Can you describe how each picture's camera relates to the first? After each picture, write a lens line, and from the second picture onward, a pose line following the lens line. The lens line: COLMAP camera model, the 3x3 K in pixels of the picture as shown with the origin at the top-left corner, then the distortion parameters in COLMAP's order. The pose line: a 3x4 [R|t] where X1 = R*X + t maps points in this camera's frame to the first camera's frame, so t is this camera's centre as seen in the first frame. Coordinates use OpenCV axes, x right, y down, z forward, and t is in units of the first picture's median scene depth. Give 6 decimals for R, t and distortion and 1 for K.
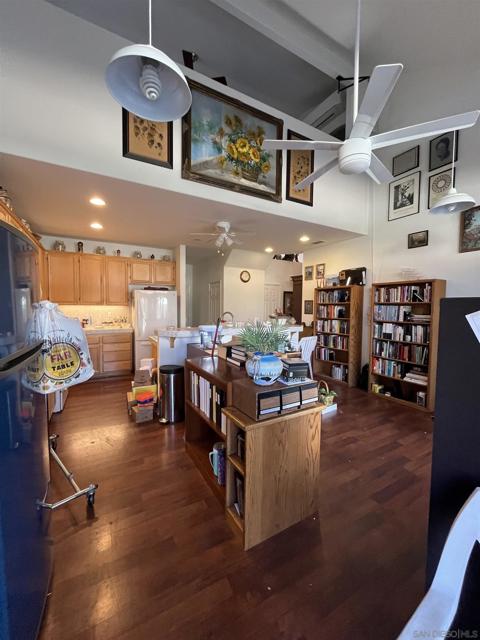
lens RADIAL K [[259.2, 0, 241.6], [0, 259.2, 320.6], [0, 0, 1]] dist [-0.003125, -0.000085]
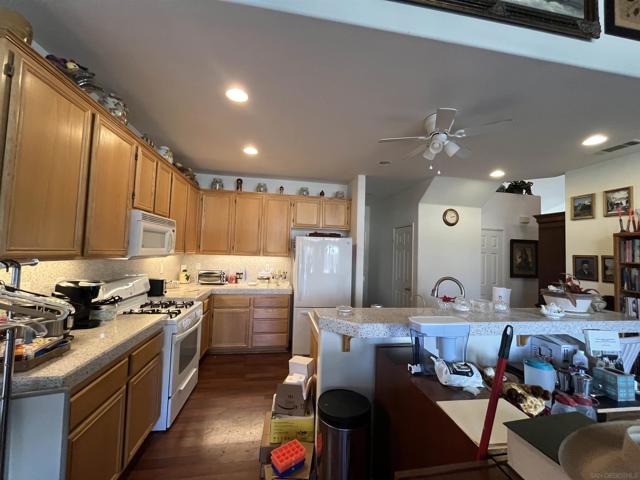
lens RADIAL K [[259.2, 0, 320.0], [0, 259.2, 240.0], [0, 0, 1]] dist [-0.003125, -0.000085]
pose [[0.940161, 0.005147, -0.340693, -0.097050], [-0.042573, 0.993825, -0.102468, -0.034758], [0.338062, 0.110841, 0.934574, 0.328060]]
